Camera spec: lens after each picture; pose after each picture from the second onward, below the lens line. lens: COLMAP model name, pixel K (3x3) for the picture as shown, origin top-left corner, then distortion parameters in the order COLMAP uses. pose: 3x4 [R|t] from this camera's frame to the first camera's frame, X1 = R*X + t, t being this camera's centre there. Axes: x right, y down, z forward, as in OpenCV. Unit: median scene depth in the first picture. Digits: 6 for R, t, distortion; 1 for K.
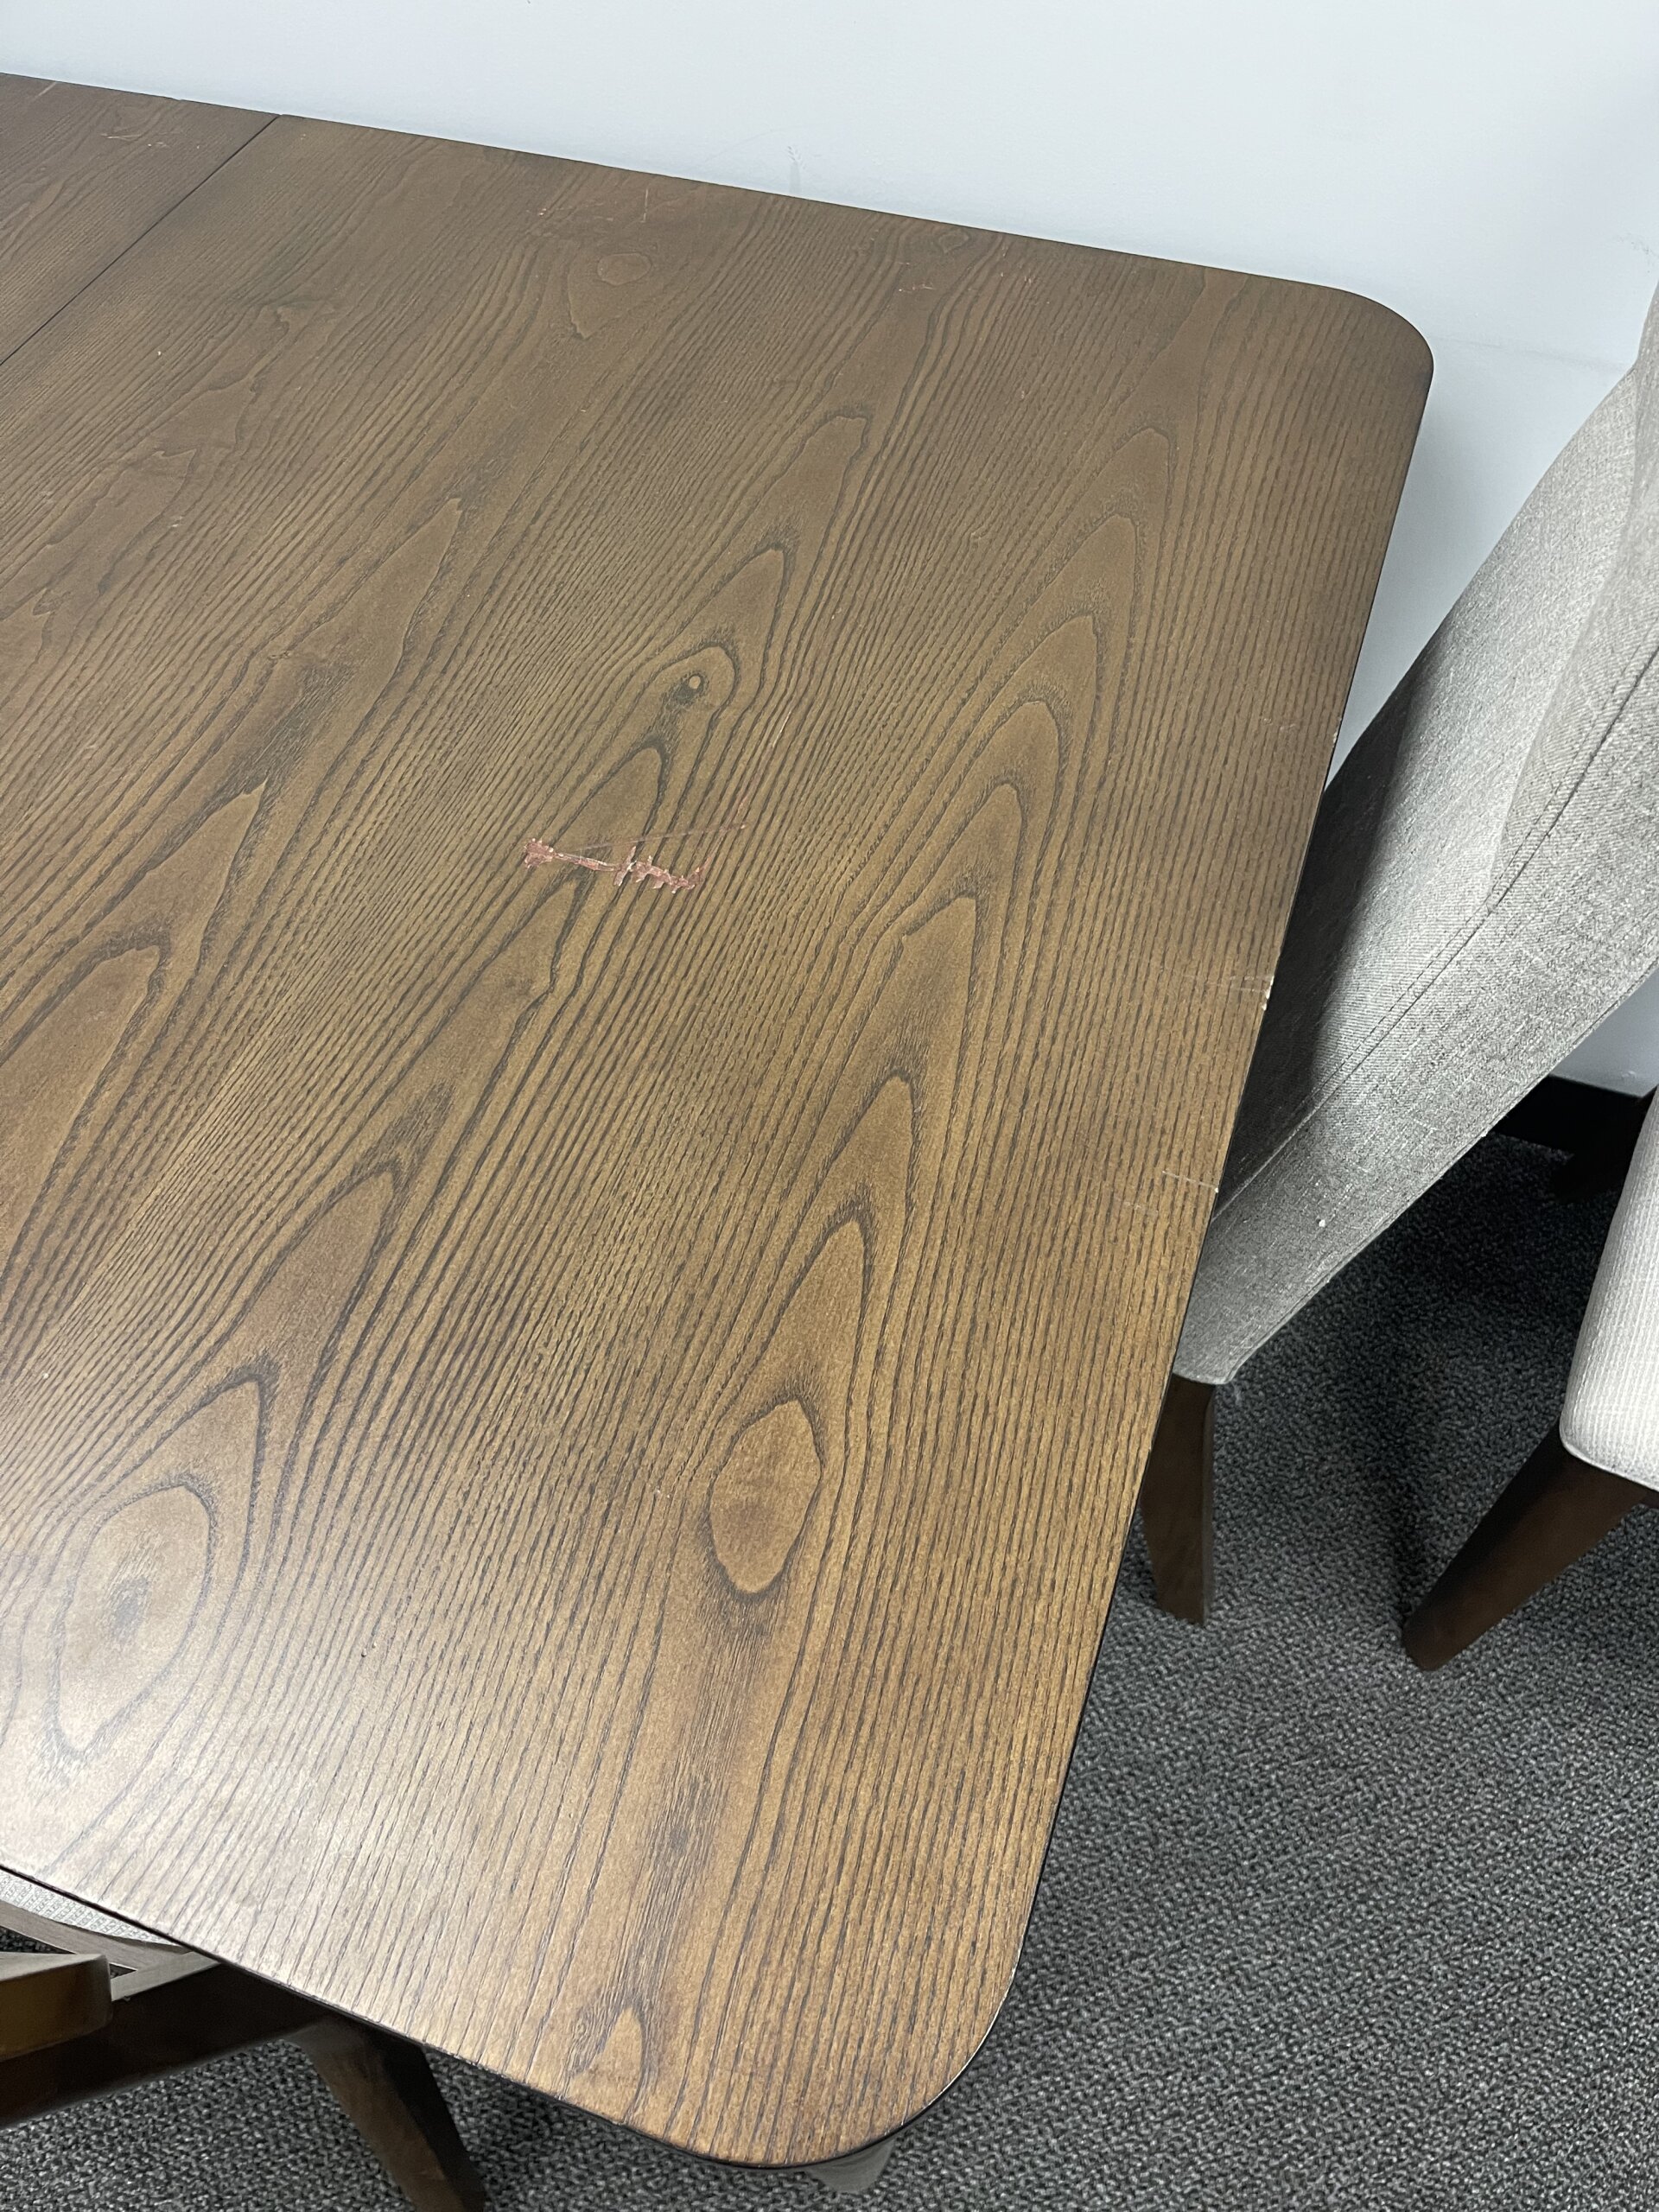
lens RADIAL K [[1625.9, 0, 820.3], [0, 1625.9, 1155.5], [0, 0, 1]] dist [0.066803, -0.097223]
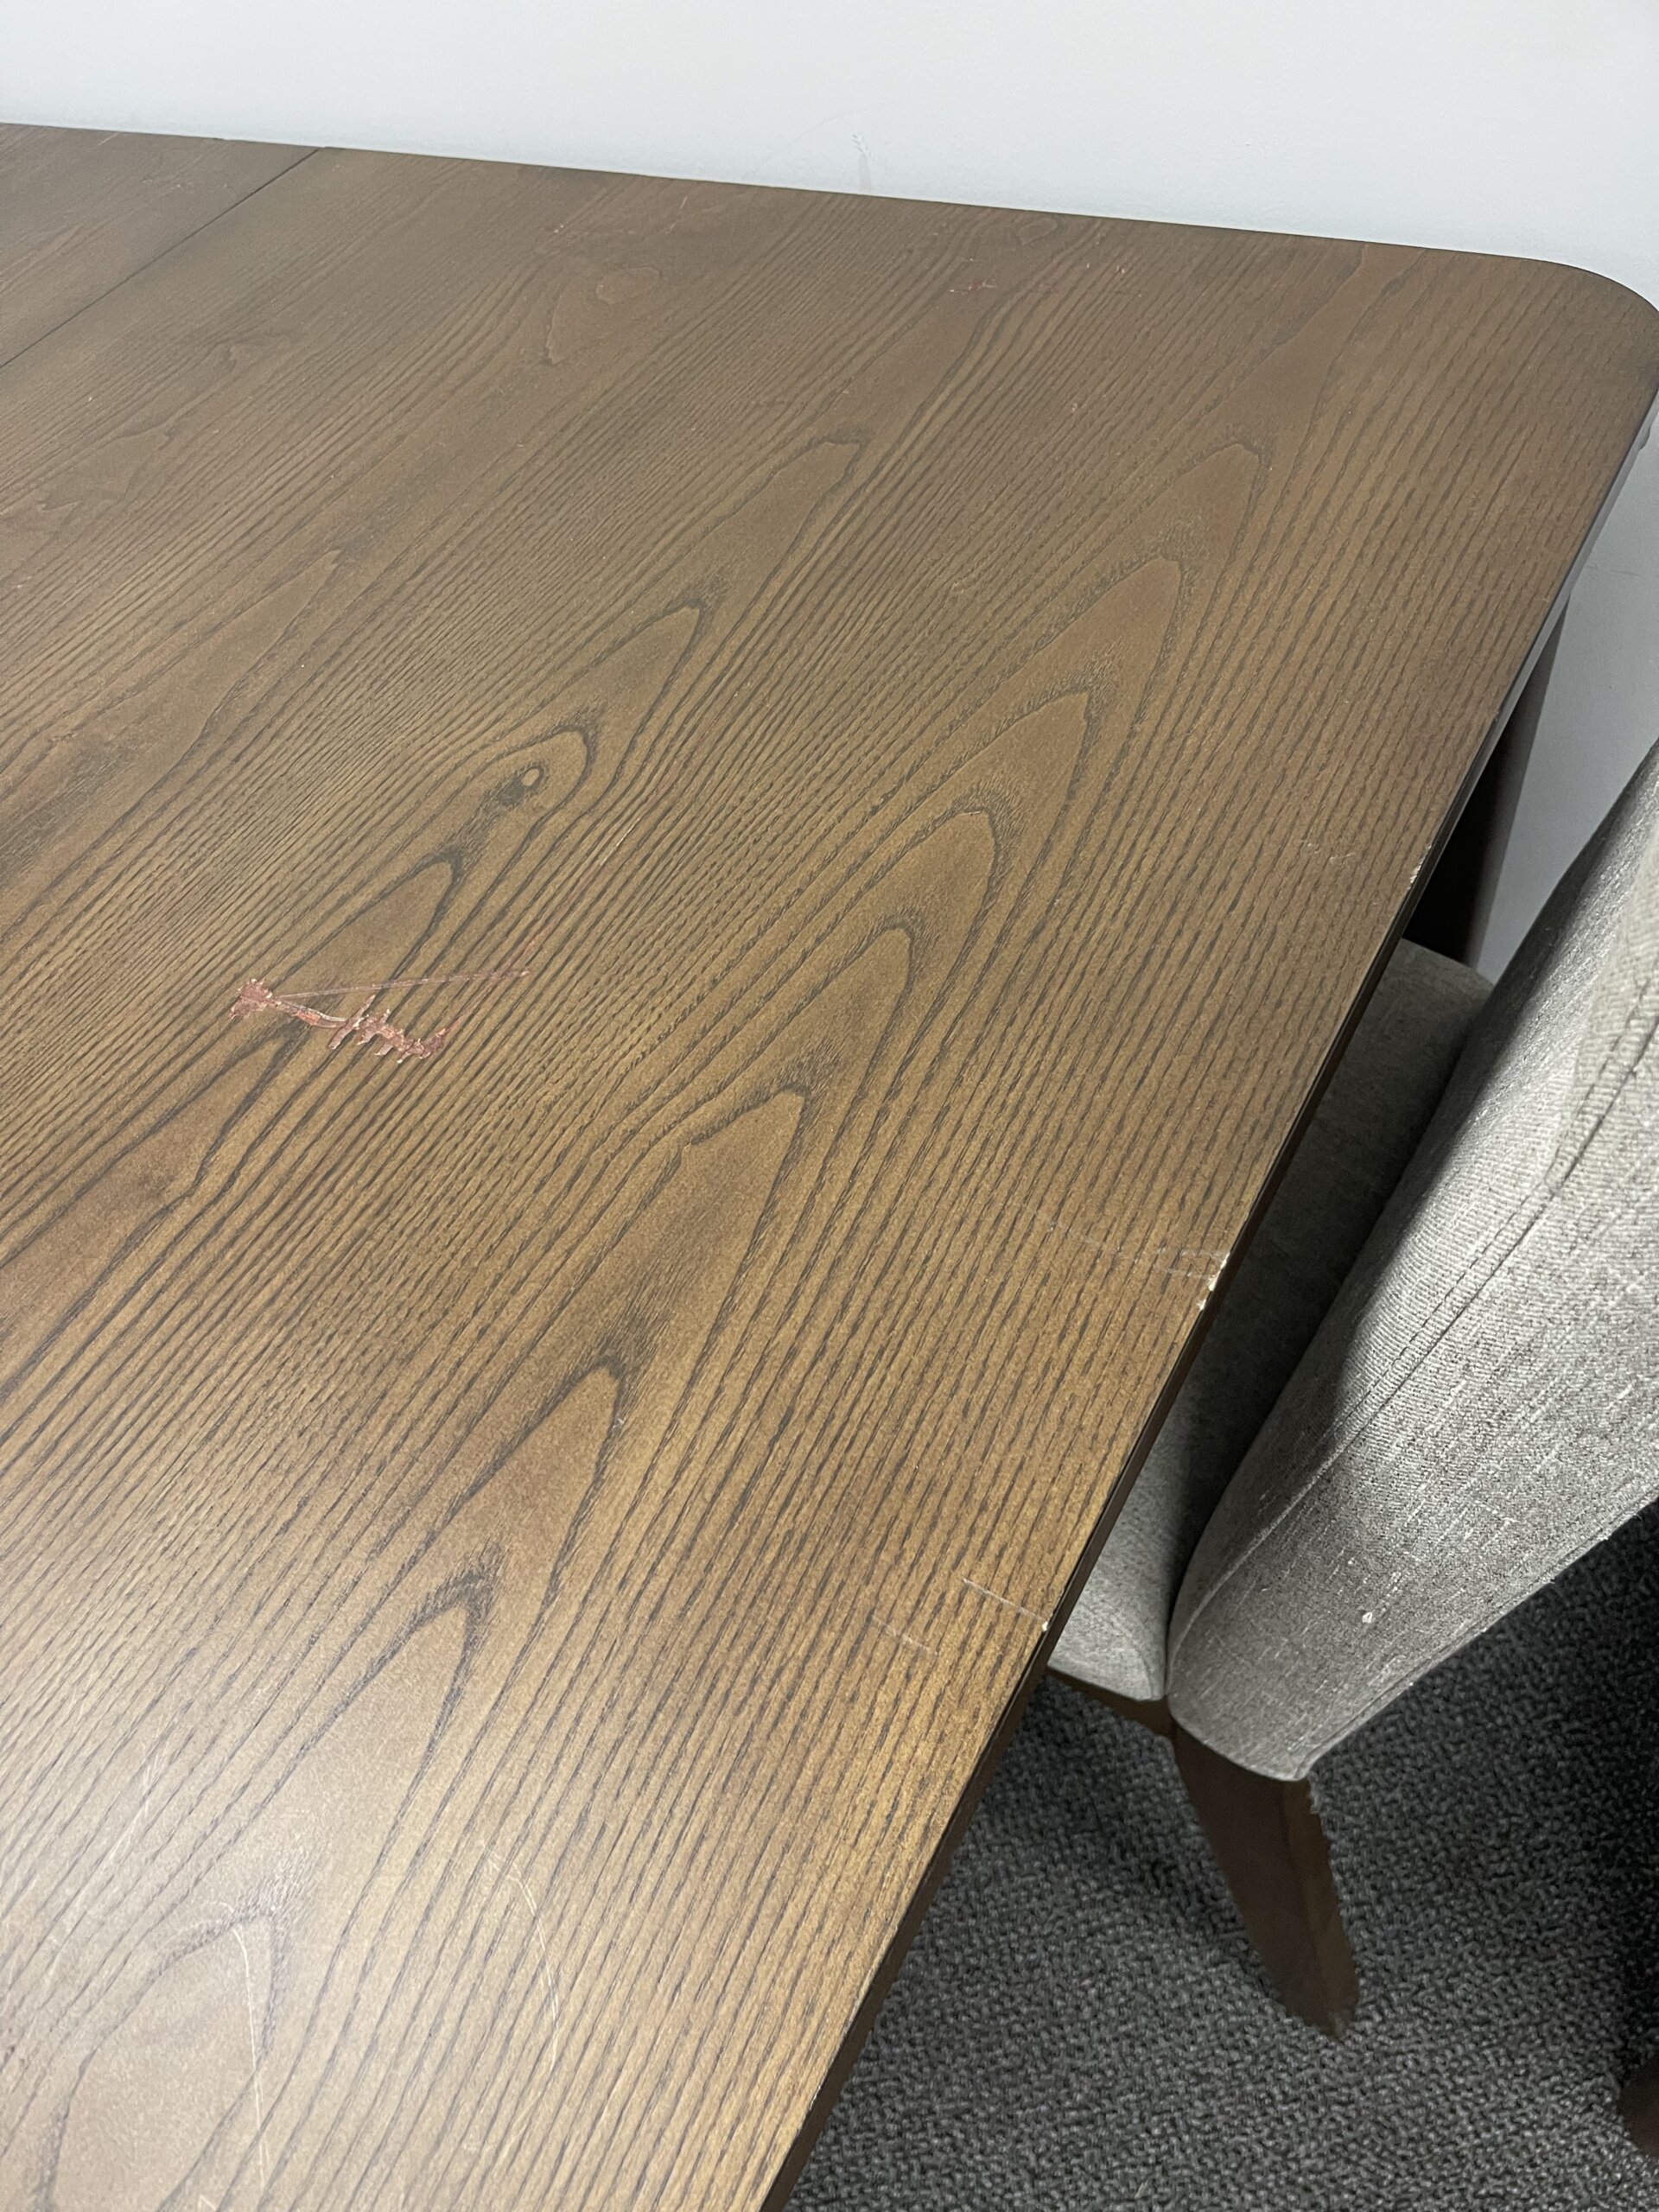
lens RADIAL K [[1625.9, 0, 820.3], [0, 1625.9, 1155.5], [0, 0, 1]] dist [0.066803, -0.097223]
pose [[0.974317, 0.064353, -0.215790, 0.224943], [-0.077488, 0.995586, -0.052960, -0.088825], [0.211429, 0.068321, 0.975002, 0.314607]]
